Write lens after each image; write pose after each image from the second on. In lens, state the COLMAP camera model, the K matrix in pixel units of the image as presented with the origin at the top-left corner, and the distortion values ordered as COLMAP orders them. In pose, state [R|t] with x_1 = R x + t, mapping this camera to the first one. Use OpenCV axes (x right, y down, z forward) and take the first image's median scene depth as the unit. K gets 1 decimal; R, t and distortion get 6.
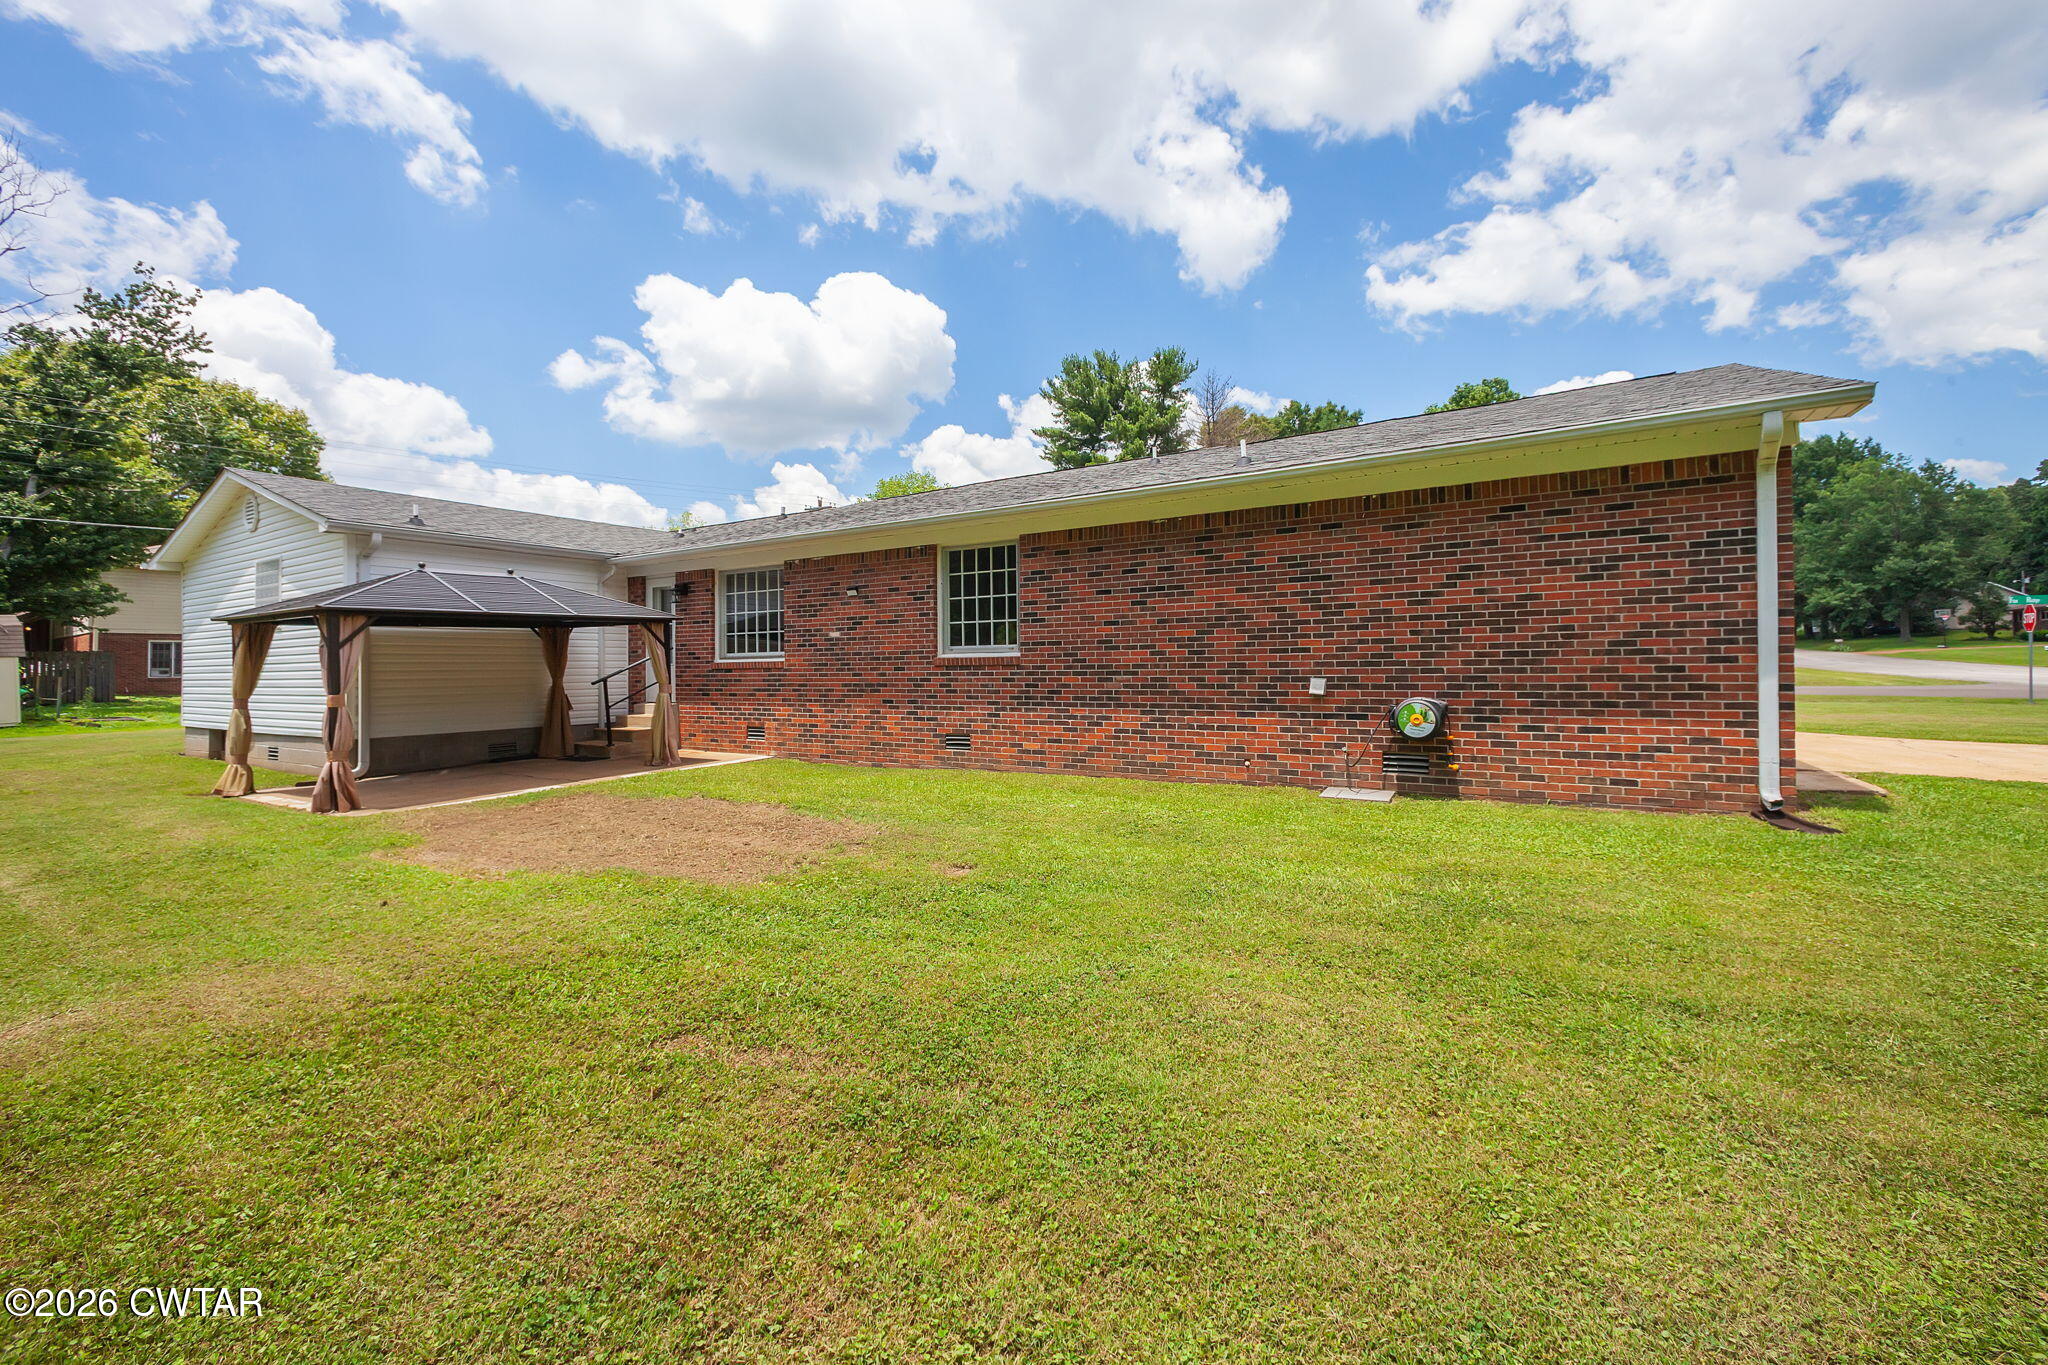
lens RADIAL K [[860.5, 0, 1031.5], [0, 860.5, 672.7], [0, 0, 1]] dist [0.003890, -0.000342]
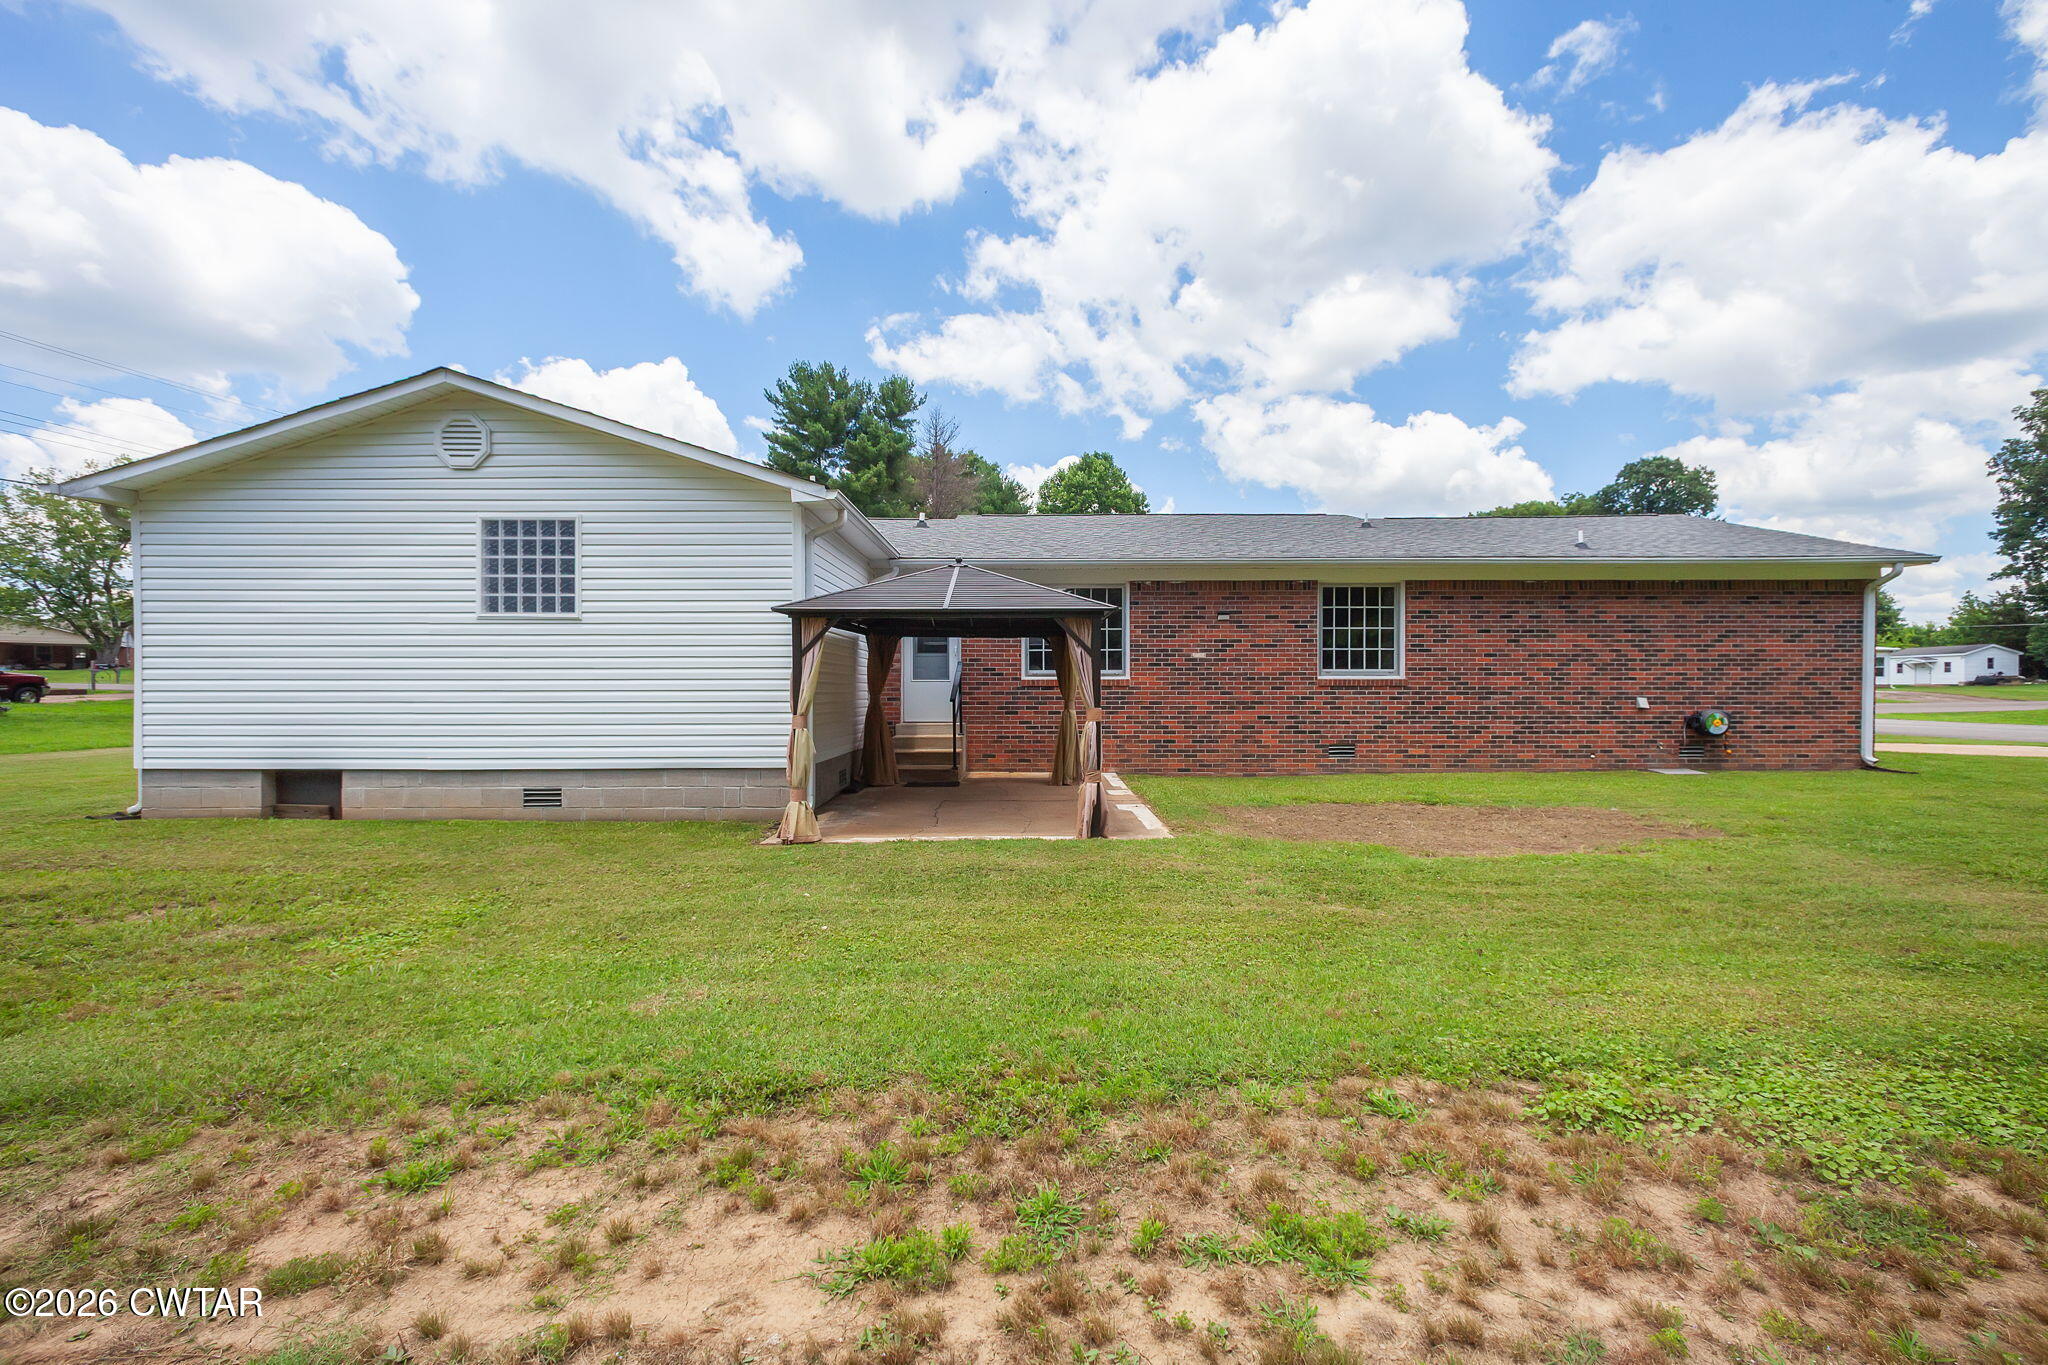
lens RADIAL K [[795.4, 0, 1017.1], [0, 795.4, 687.3], [0, 0, 1]] dist [0.003371, -0.002030]
pose [[0.839028, 0.002044, 0.544084, -1.050736], [-0.006650, 0.999957, 0.006499, -0.010260], [-0.544047, -0.009072, 0.839005, 0.330018]]
